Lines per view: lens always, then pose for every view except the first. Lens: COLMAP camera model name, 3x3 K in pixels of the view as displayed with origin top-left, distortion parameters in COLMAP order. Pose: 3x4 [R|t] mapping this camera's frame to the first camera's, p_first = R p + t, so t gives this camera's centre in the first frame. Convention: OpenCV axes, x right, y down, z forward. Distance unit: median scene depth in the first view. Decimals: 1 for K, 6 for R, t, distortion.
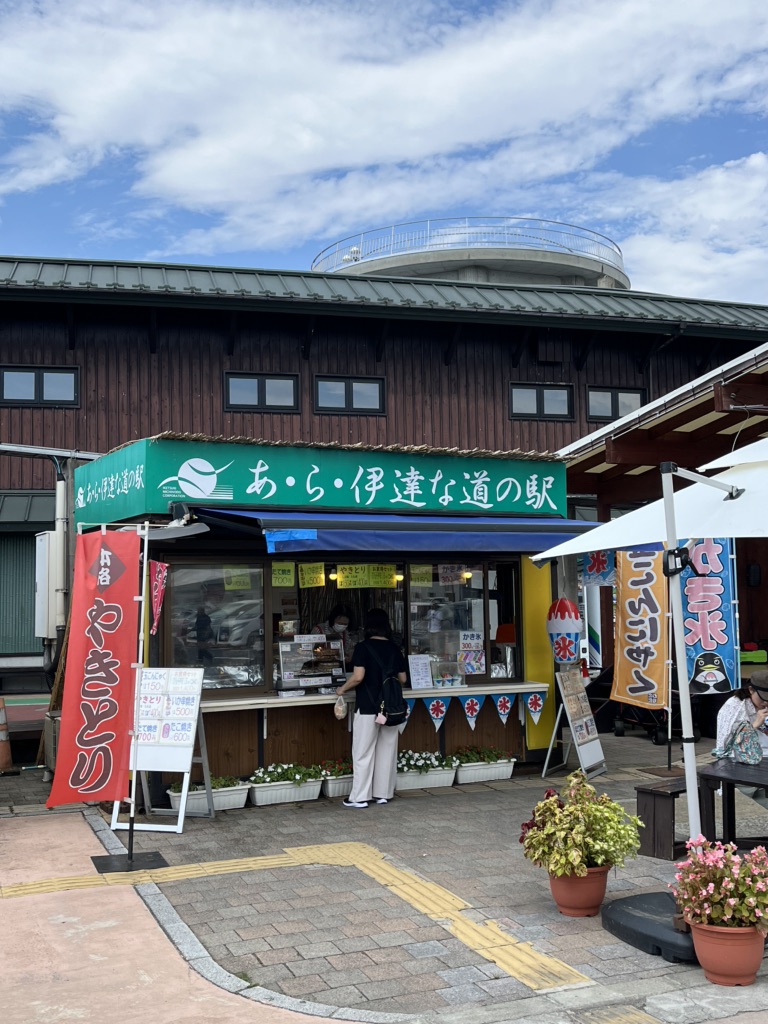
lens RADIAL K [[1197.1, 0, 380.0], [0, 1197.1, 493.5], [0, 0, 1]] dist [0.083753, -0.058591]
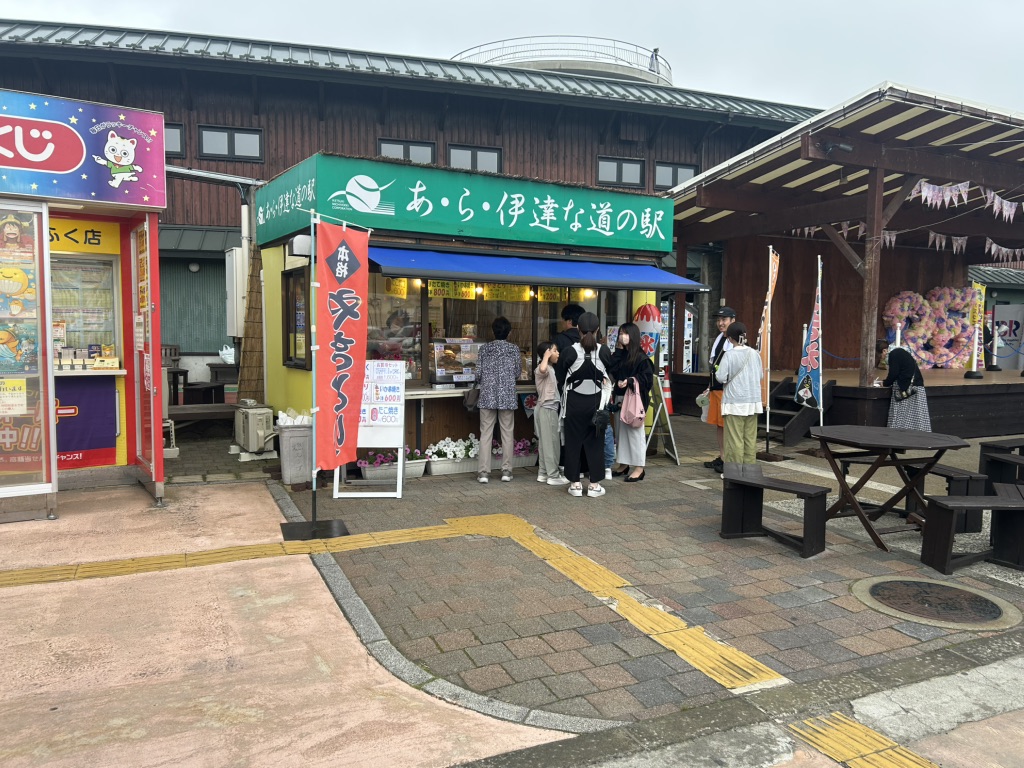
lens RADIAL K [[799.9, 0, 493.3], [0, 799.9, 383.5], [0, 0, 1]] dist [0.050275, -0.012193]
pose [[0.999389, 0.023597, 0.025774, -0.041046], [-0.027299, 0.987649, 0.154287, 0.037917], [-0.021815, -0.154896, 0.987690, 0.205419]]
